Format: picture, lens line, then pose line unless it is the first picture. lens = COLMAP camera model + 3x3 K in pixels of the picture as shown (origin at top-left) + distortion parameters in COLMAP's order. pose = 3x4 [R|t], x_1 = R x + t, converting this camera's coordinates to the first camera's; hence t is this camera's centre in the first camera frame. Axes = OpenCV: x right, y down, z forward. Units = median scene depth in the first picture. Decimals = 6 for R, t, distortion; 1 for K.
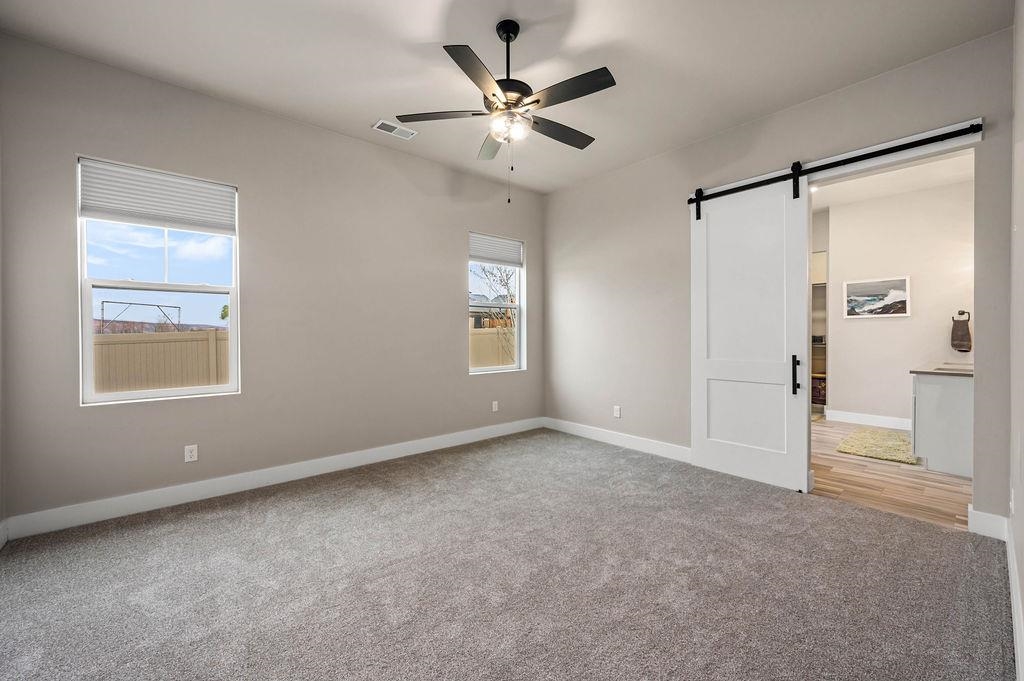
lens RADIAL K [[409.4, 0, 517.9], [0, 409.4, 337.7], [0, 0, 1]] dist [-0.004132, 0.001118]
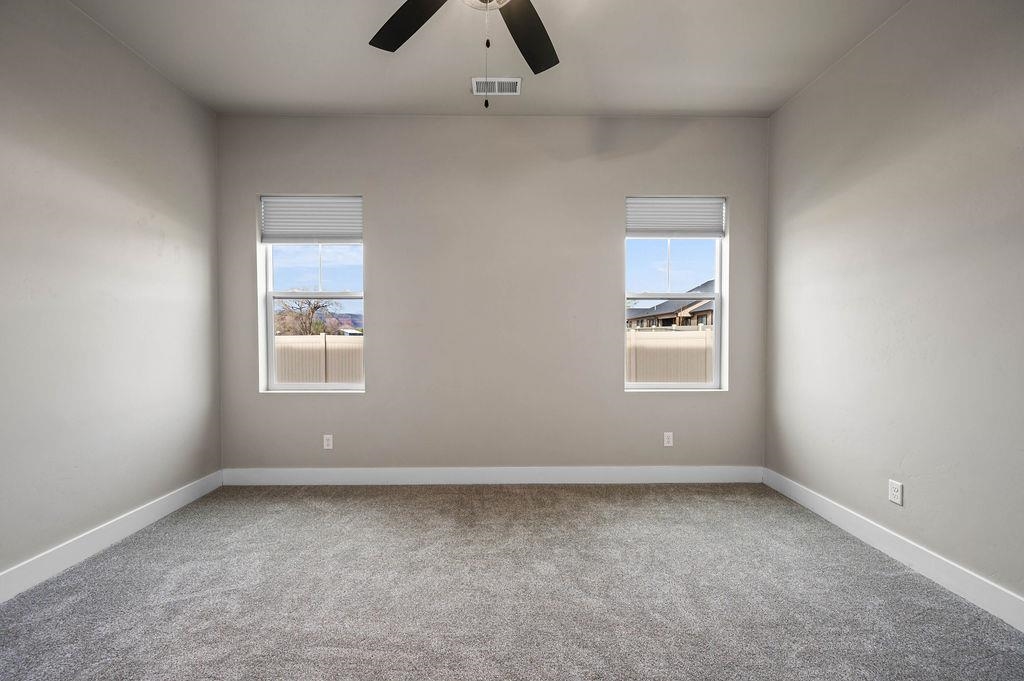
lens RADIAL K [[409.4, 0, 505.1], [0, 409.4, 344.0], [0, 0, 1]] dist [-0.004132, 0.001118]
pose [[0.763237, 0.017613, -0.645878, 0.230145], [-0.008219, 0.999812, 0.017554, -0.008285], [0.646066, -0.008089, 0.763239, 0.354929]]
